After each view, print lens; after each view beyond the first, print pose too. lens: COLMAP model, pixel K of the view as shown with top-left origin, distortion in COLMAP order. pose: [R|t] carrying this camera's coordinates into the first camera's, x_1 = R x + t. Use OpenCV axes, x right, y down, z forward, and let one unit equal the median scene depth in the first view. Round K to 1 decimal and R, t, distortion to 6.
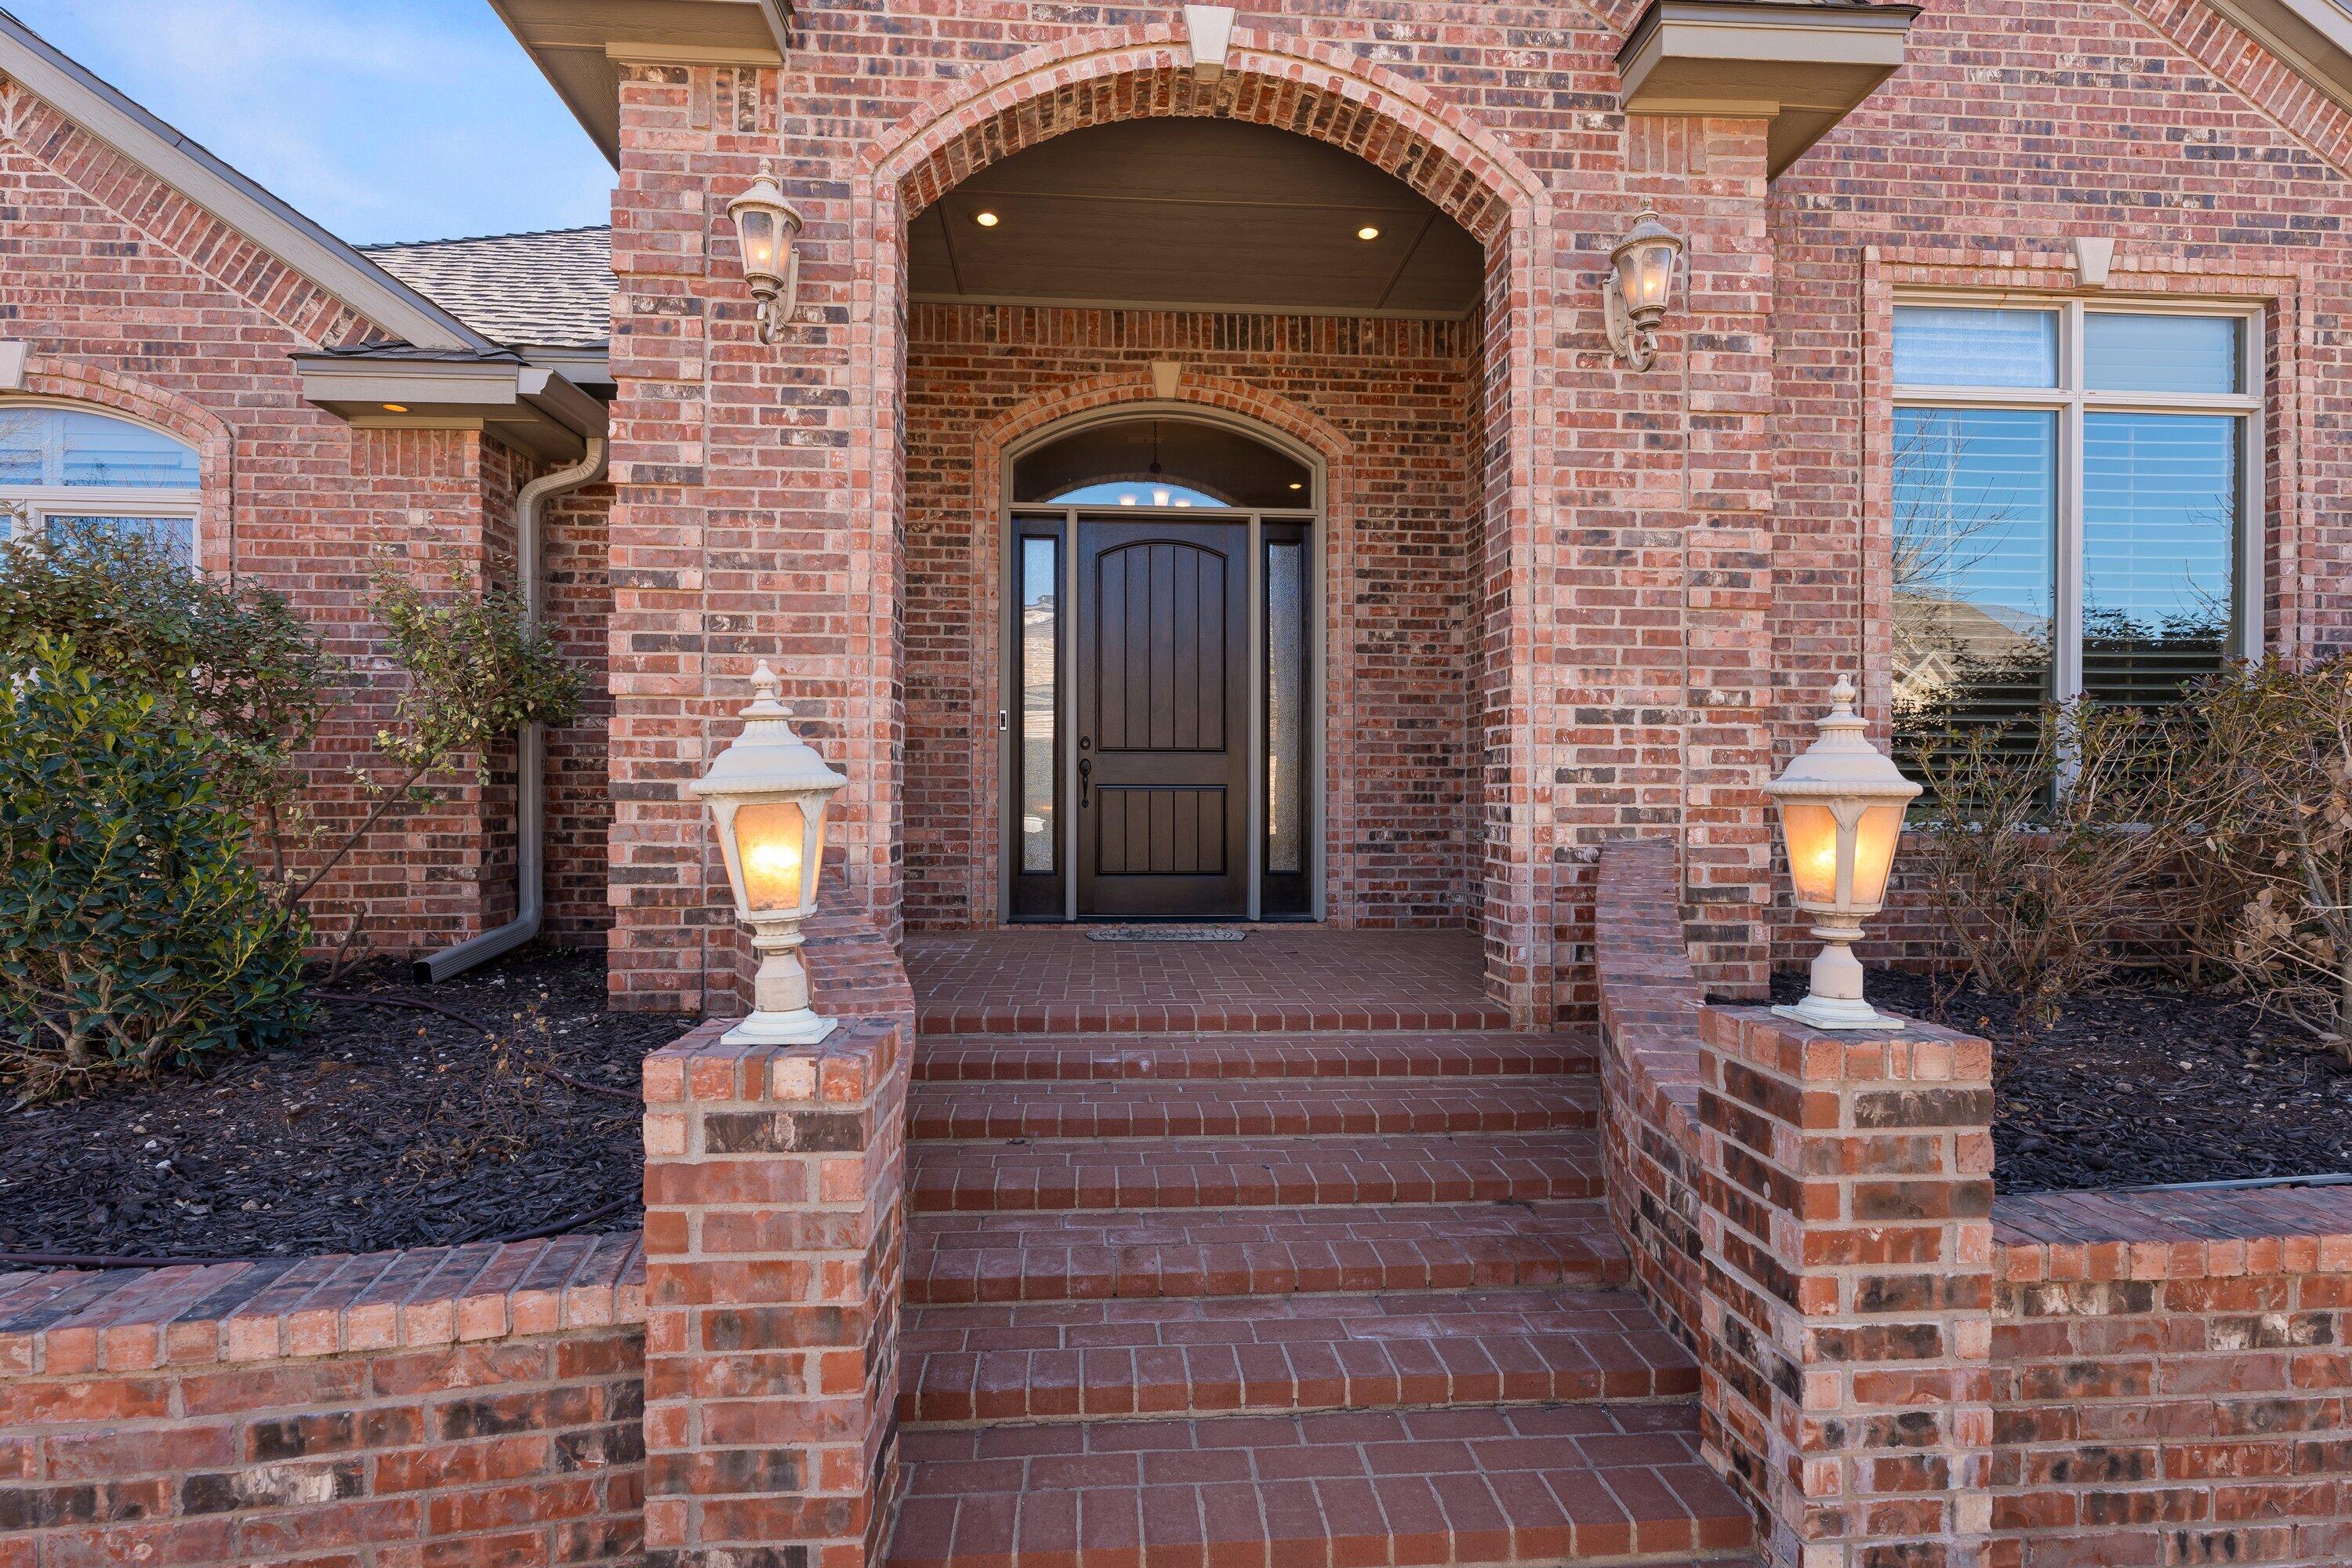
lens RADIAL K [[1152.5, 0, 1186.5], [0, 1152.5, 799.0], [0, 0, 1]] dist [0.004371, 0.000164]
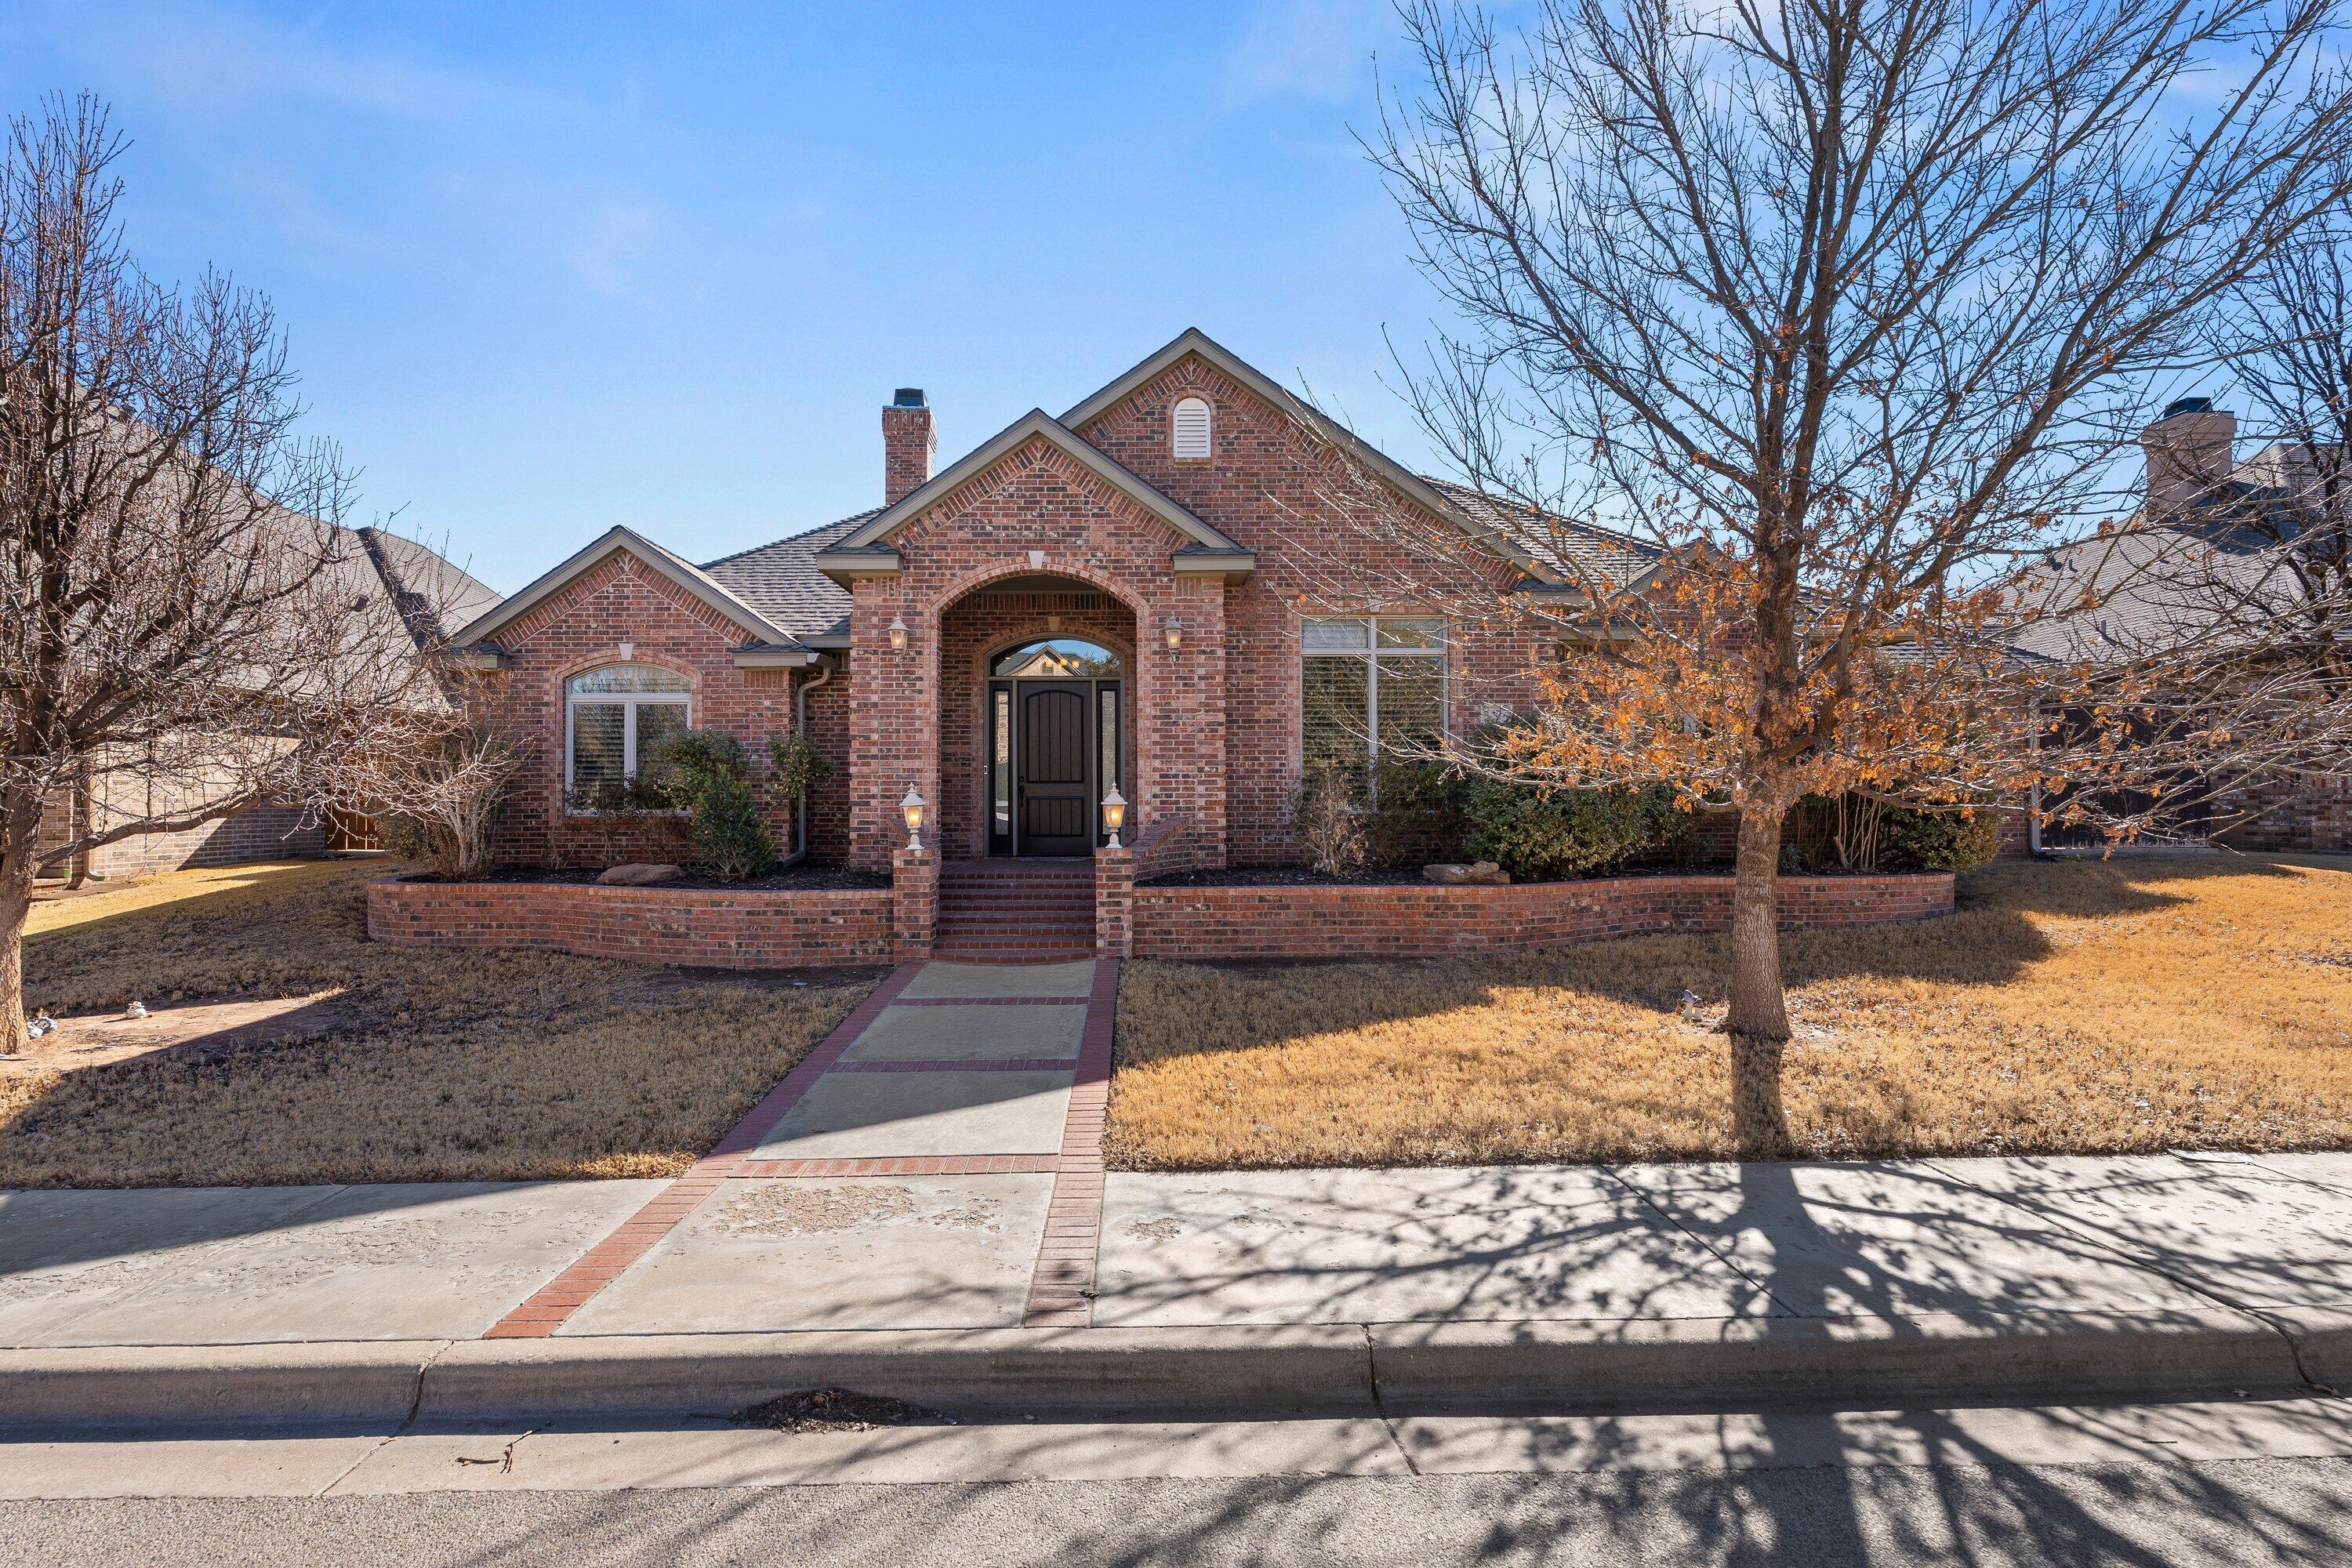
lens RADIAL K [[1099.8, 0, 1164.4], [0, 1099.8, 777.2], [0, 0, 1]] dist [0.002965, -0.001139]
pose [[0.998407, -0.007535, -0.055916, 0.522046], [0.006573, 0.999828, -0.017366, -0.019306], [0.056038, 0.016971, 0.998284, -1.921432]]
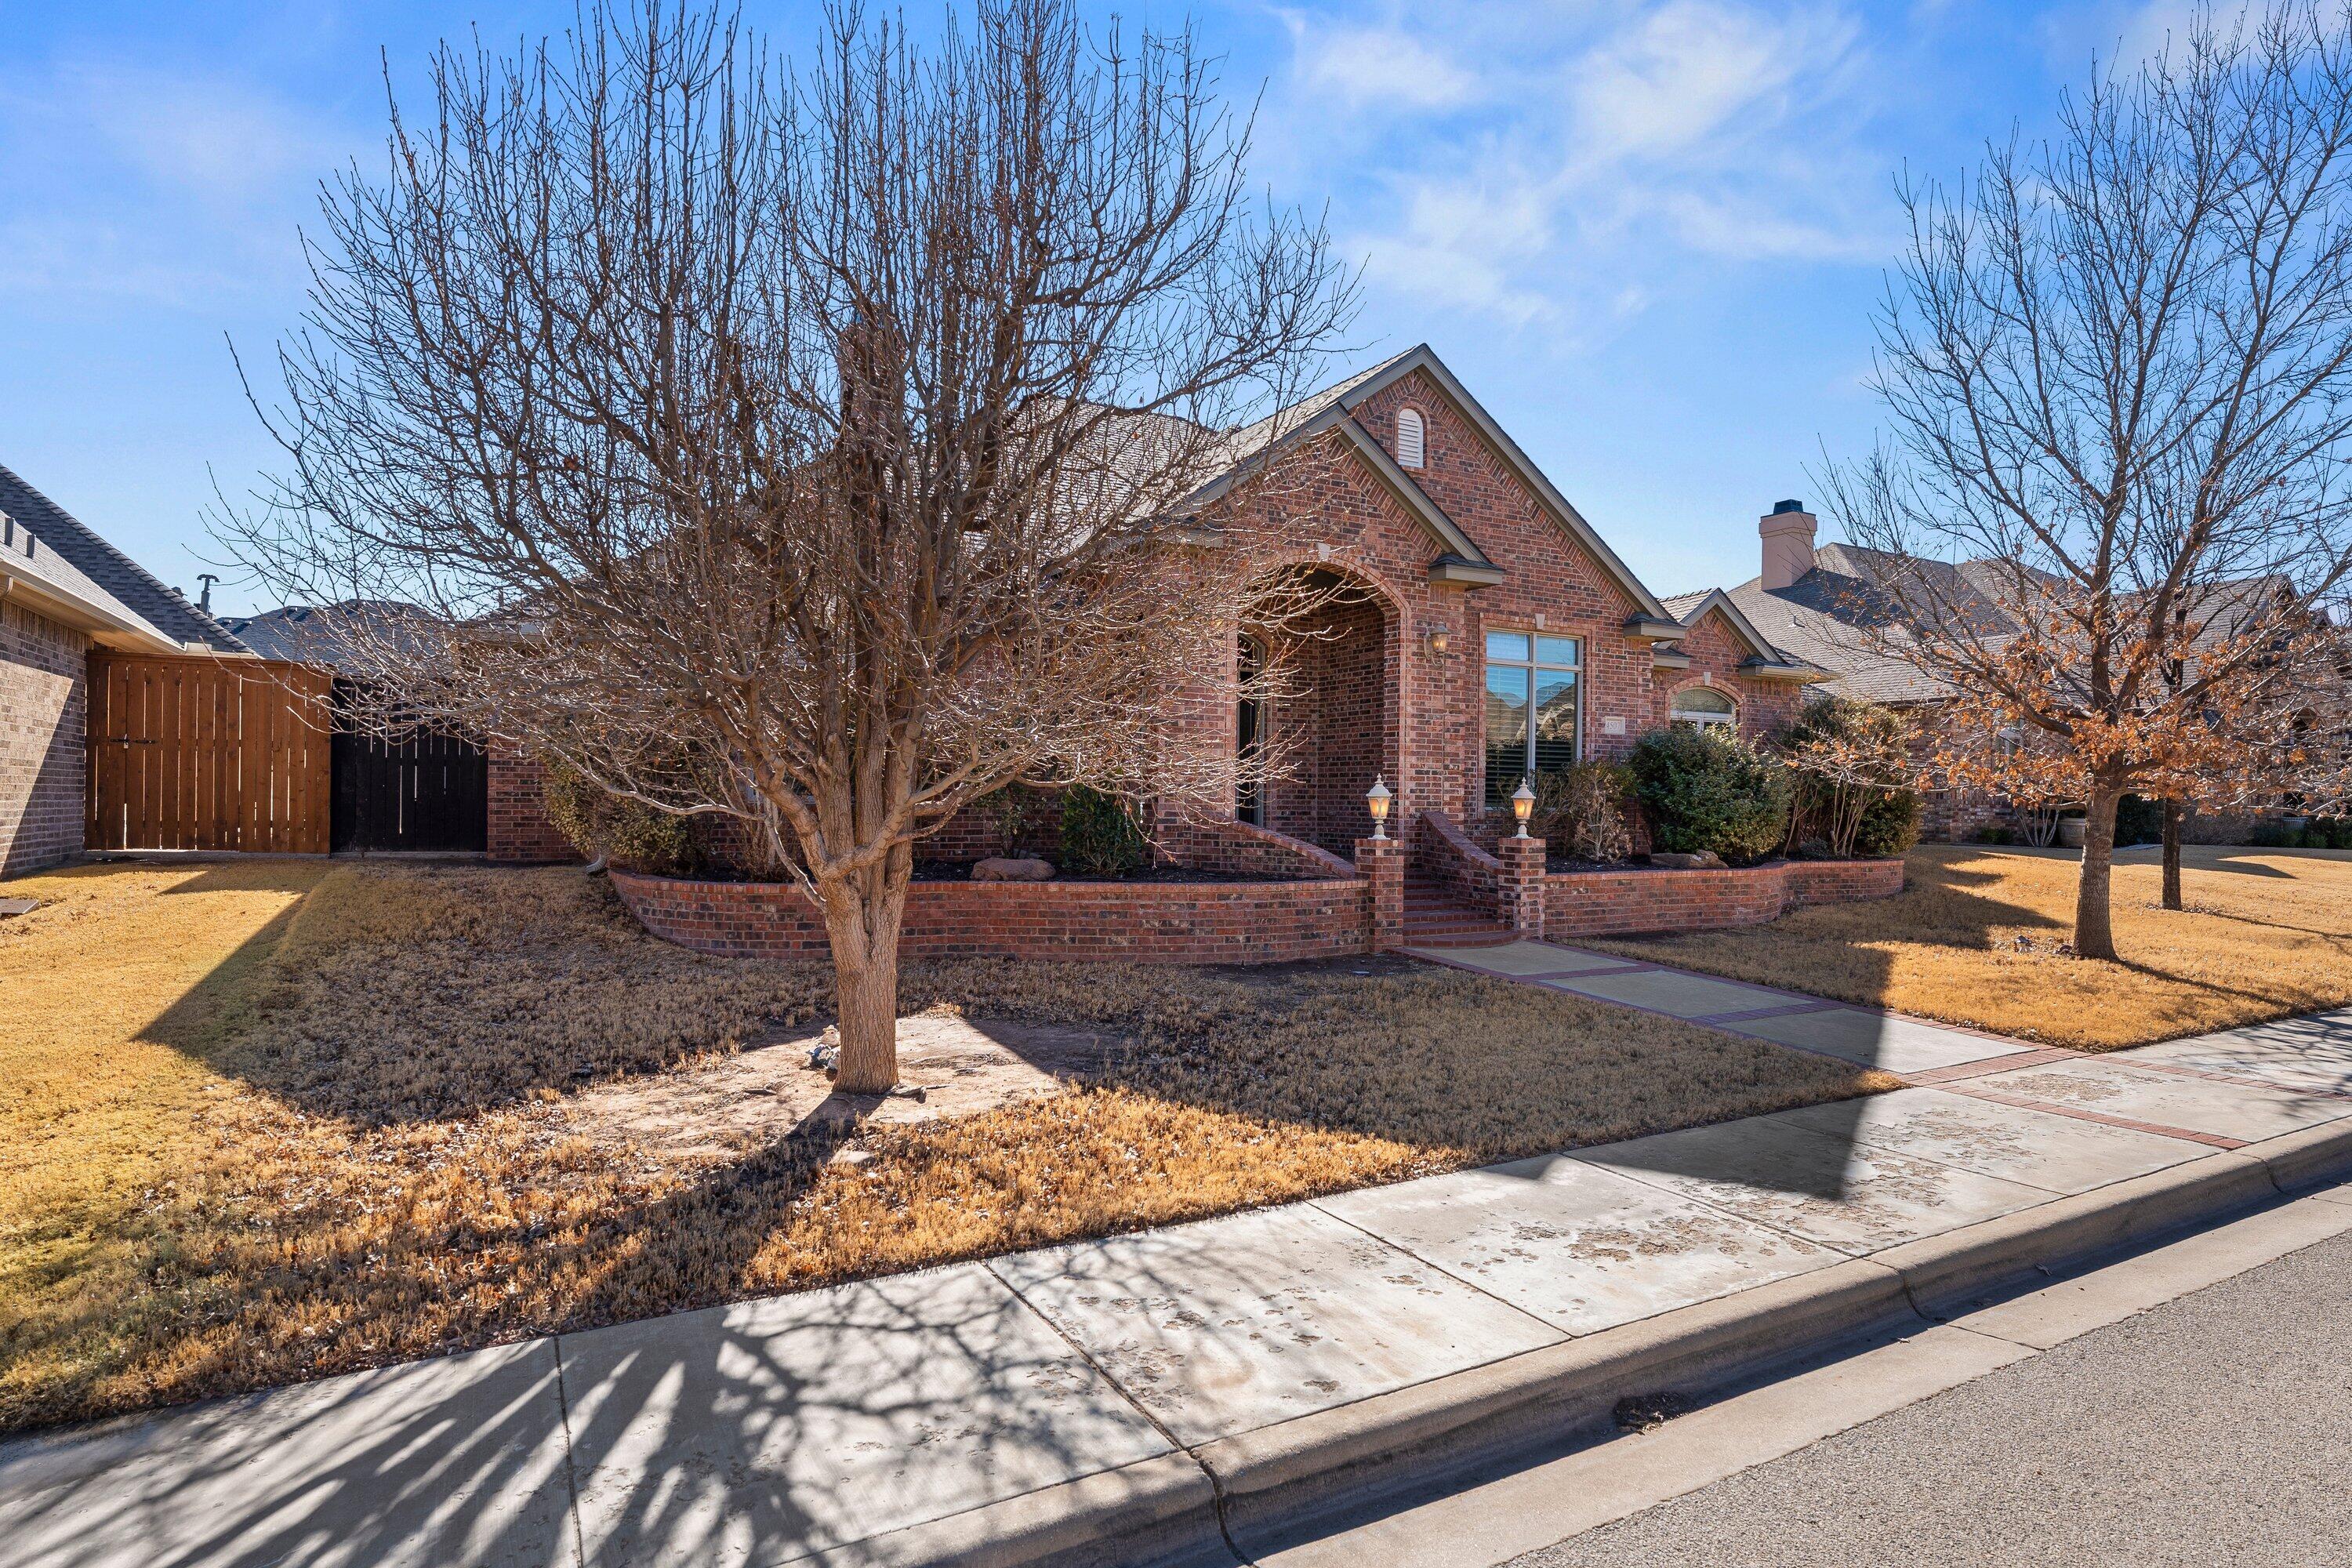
lens RADIAL K [[1252.8, 0, 1184.1], [0, 1252.8, 791.8], [0, 0, 1]] dist [-0.003673, -0.000016]
pose [[0.904860, 0.011289, 0.425560, -1.735566], [-0.010345, 0.999936, -0.004529, 0.004358], [-0.425584, -0.000304, 0.904919, -1.881428]]
